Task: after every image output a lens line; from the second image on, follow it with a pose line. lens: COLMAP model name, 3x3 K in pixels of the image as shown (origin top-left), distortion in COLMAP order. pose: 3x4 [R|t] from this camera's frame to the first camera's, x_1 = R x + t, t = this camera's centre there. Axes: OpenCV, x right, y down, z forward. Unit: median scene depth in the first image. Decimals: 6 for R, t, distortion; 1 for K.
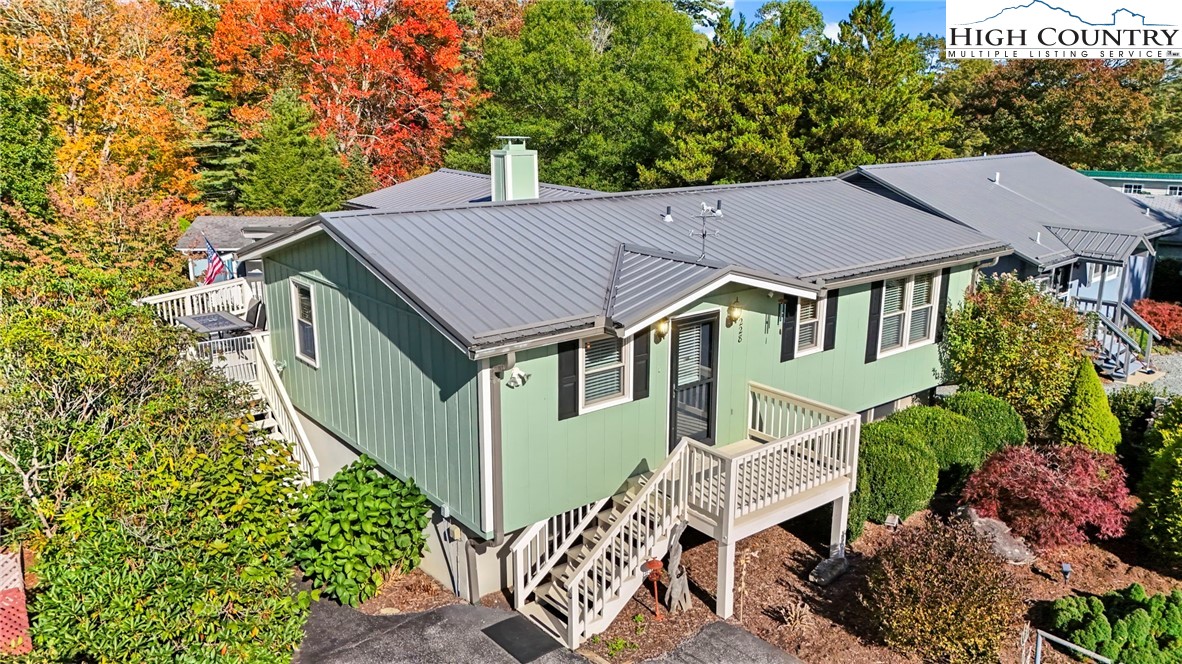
lens RADIAL K [[869.3, 0, 591.0], [0, 869.3, 332.0], [0, 0, 1]] dist [0.001905, -0.000158]
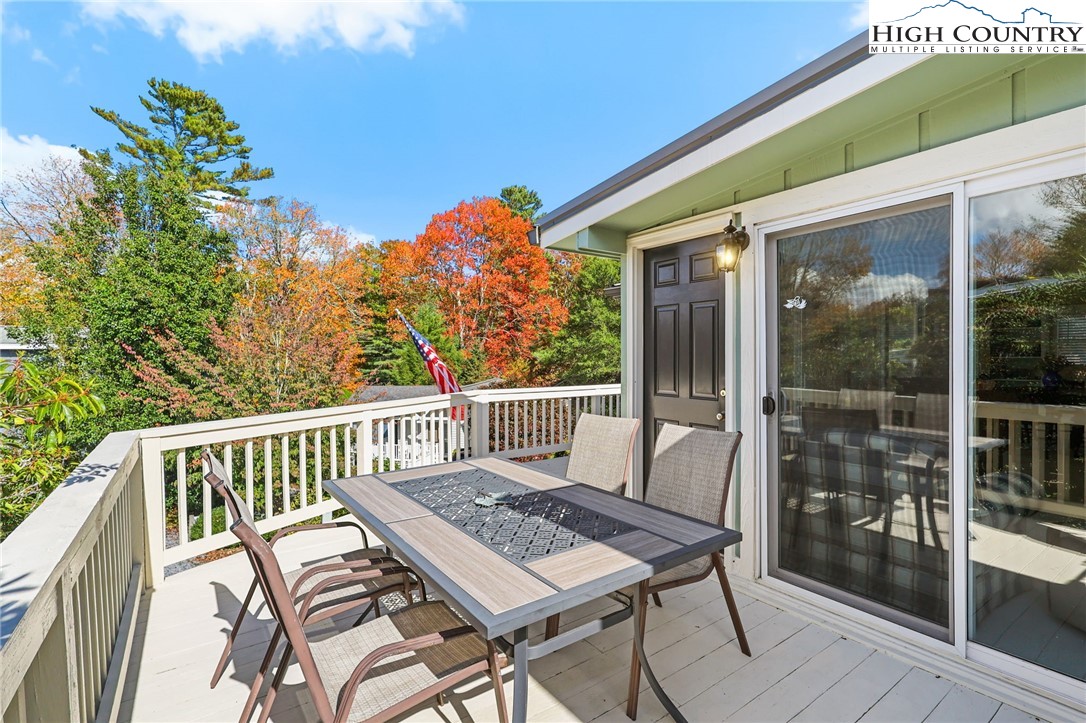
lens RADIAL K [[499.4, 0, 551.8], [0, 499.4, 355.9], [0, 0, 1]] dist [0.001344, 0.000015]
pose [[0.999261, -0.009729, -0.037191, -0.121999], [0.000440, 0.970278, -0.241992, -0.002917], [0.038440, 0.241797, 0.969565, 0.250711]]
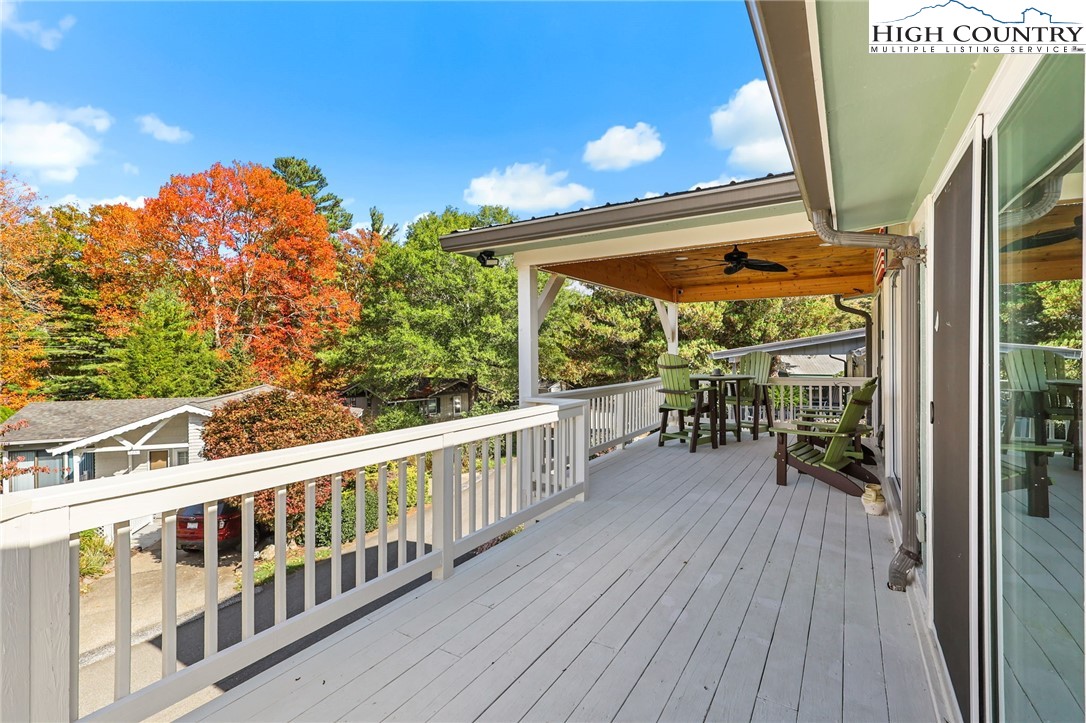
lens RADIAL K [[499.4, 0, 551.8], [0, 499.4, 355.9], [0, 0, 1]] dist [0.001344, 0.000015]
pose [[0.934435, -0.012938, 0.355899, -0.123971], [0.098272, 0.969907, -0.222761, -0.015599], [-0.342307, 0.243131, 0.907587, 0.300188]]
